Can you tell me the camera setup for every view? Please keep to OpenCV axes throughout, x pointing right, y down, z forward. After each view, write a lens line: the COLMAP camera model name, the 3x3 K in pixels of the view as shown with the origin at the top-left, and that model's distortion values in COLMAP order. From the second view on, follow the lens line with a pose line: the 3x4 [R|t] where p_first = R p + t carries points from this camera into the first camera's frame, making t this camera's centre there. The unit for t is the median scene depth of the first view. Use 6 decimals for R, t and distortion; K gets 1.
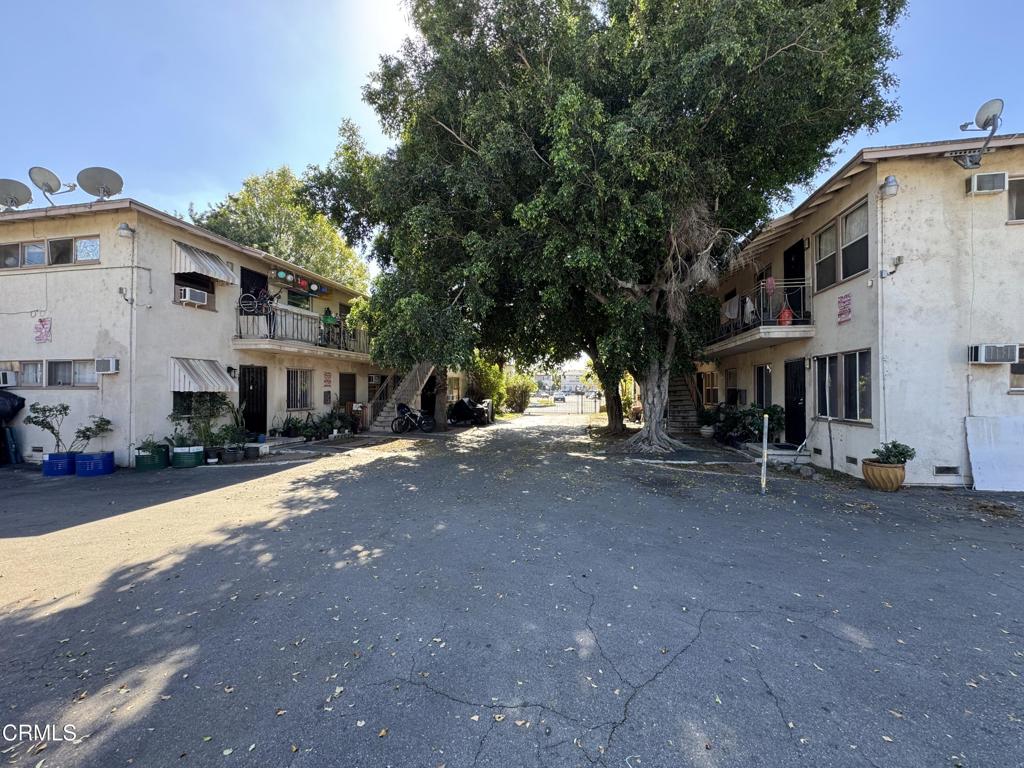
lens RADIAL K [[408.4, 0, 510.5], [0, 408.4, 383.4], [0, 0, 1]] dist [0.000806, 0.000090]
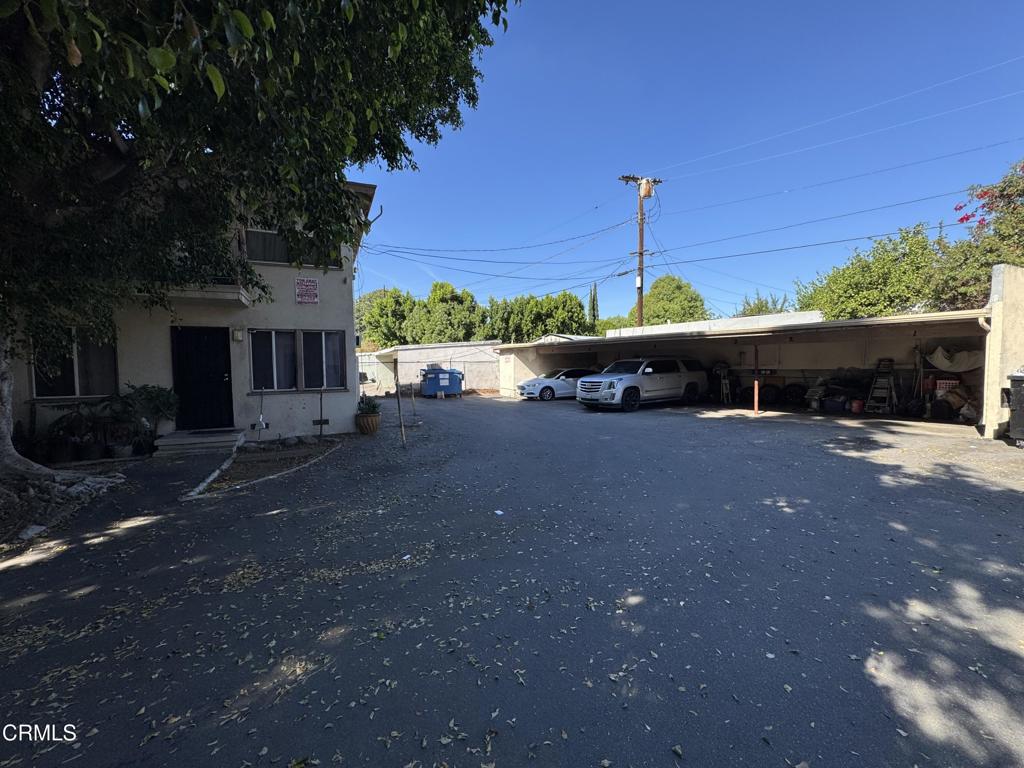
lens RADIAL K [[414.5, 0, 512.0], [0, 414.5, 384.0], [0, 0, 1]] dist [0.000589, 0.000050]
pose [[-0.592186, -0.025560, 0.805396, -0.469938], [0.001906, 0.999450, 0.033120, 0.038298], [-0.805799, 0.021148, -0.591811, 1.283075]]
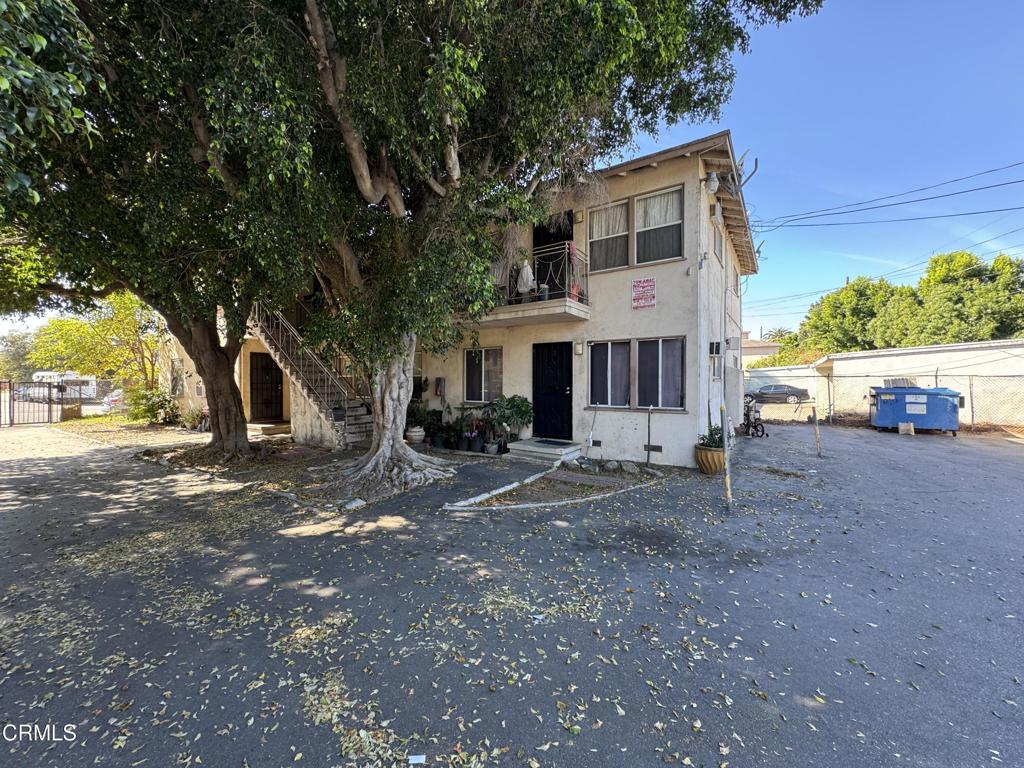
lens RADIAL K [[408.4, 0, 510.5], [0, 408.4, 383.4], [0, 0, 1]] dist [0.000806, 0.000090]
pose [[0.376479, -0.001998, 0.926423, -0.209705], [-0.018349, 0.999785, 0.009614, 0.028158], [-0.926243, -0.020619, 0.376361, 0.965740]]
